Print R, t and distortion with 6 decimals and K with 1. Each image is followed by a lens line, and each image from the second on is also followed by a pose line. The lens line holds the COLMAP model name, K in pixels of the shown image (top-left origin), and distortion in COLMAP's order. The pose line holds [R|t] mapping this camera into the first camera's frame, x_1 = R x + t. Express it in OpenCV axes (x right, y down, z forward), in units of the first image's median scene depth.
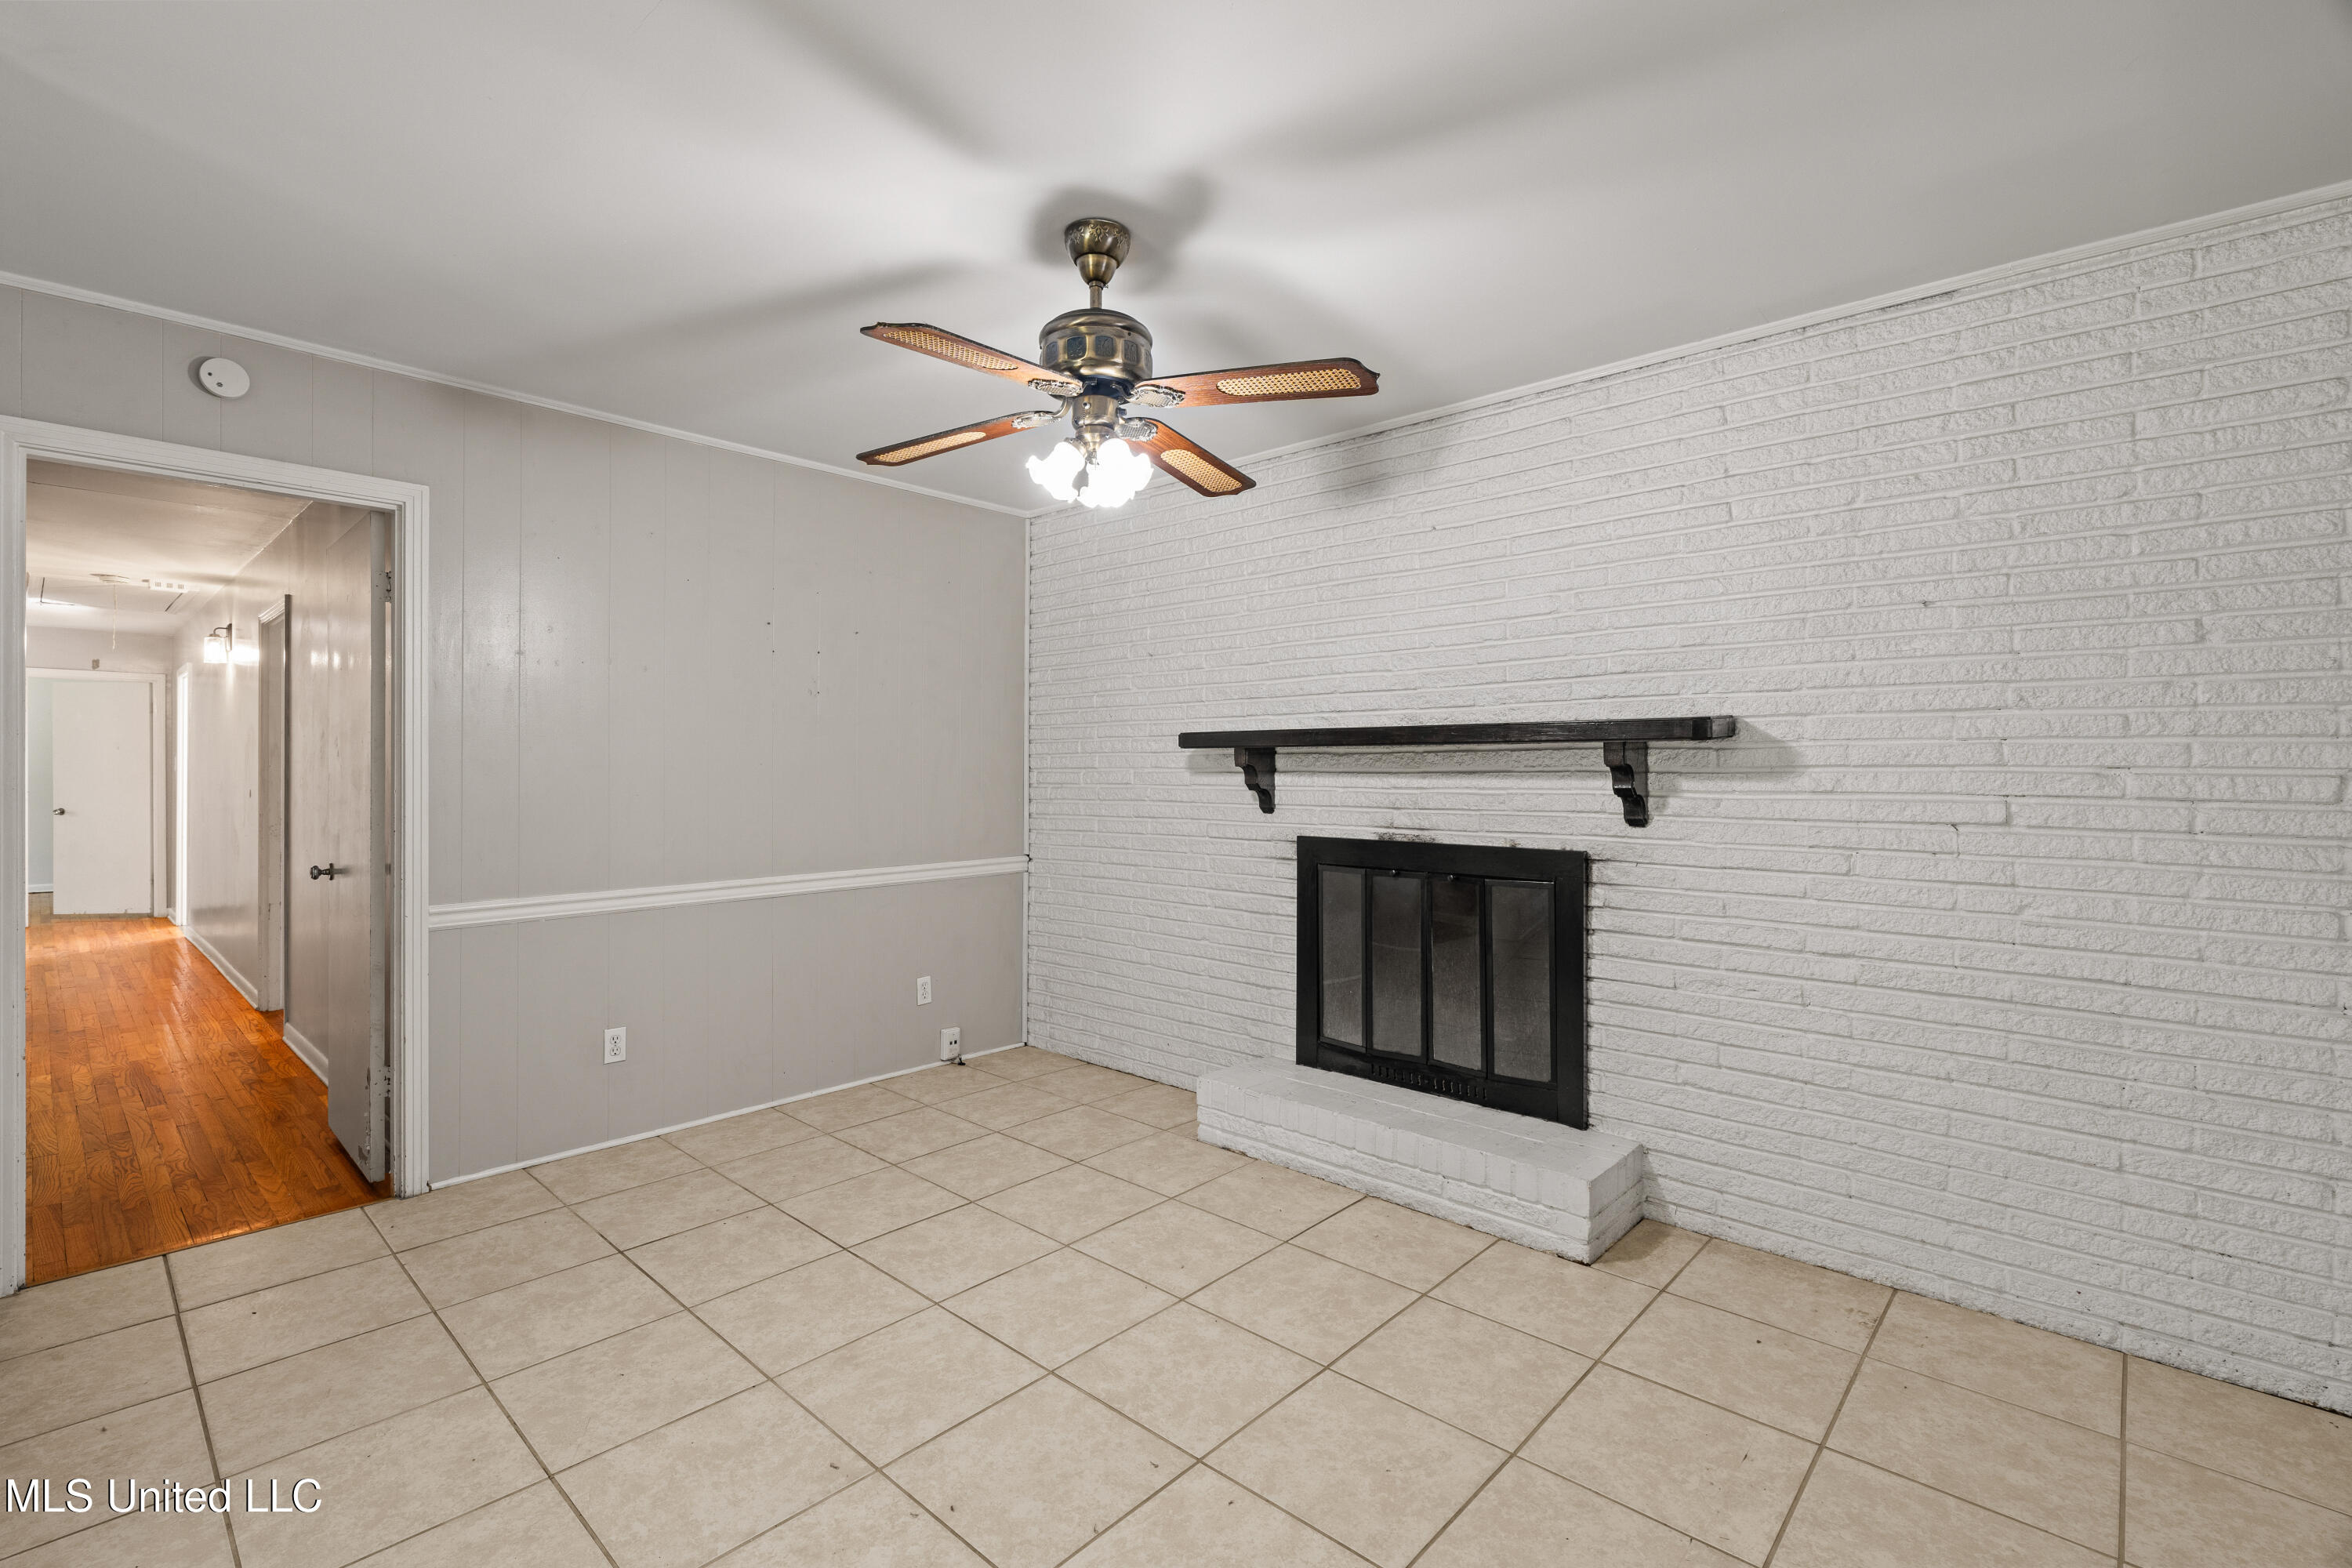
lens RADIAL K [[1059.7, 0, 1170.3], [0, 1059.7, 772.8], [0, 0, 1]] dist [-0.007400, 0.003057]
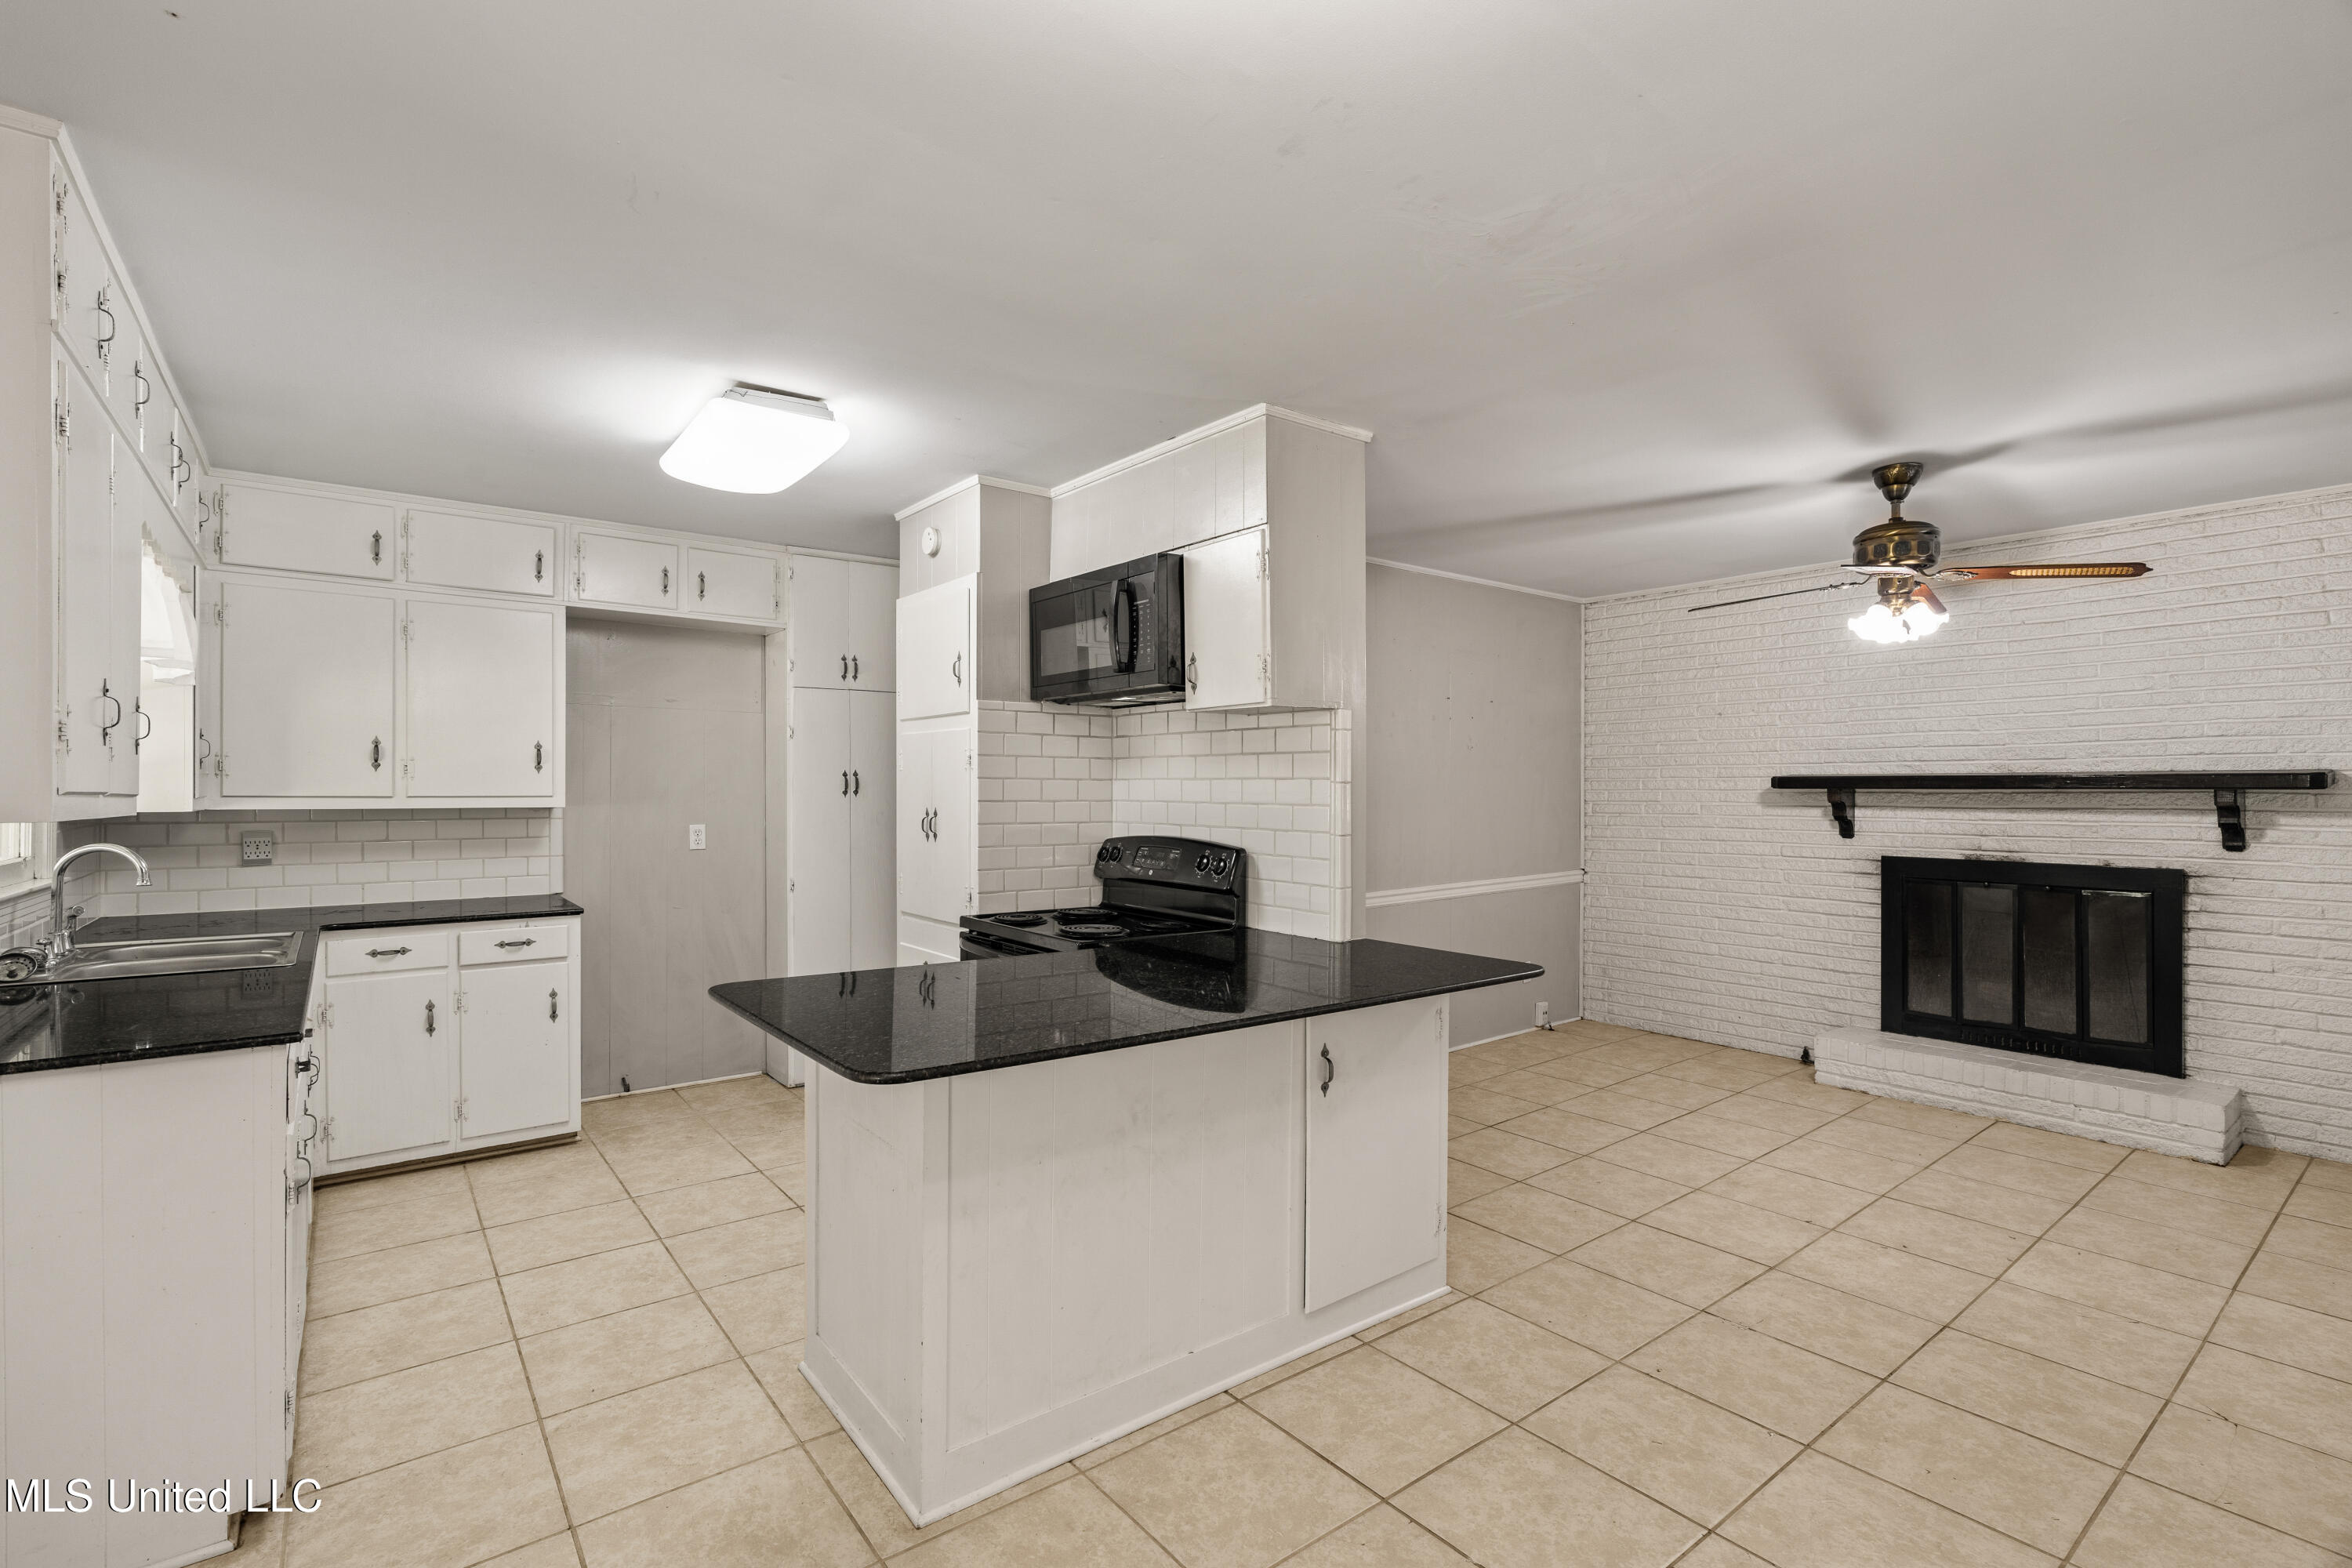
lens RADIAL K [[1059.7, 0, 1173.7], [0, 1059.7, 789.1], [0, 0, 1]] dist [-0.007400, 0.003057]
pose [[0.985231, -0.004735, -0.171166, -0.629398], [0.004952, 0.999987, 0.000841, -0.034177], [0.171160, -0.001677, 0.985242, -0.524088]]
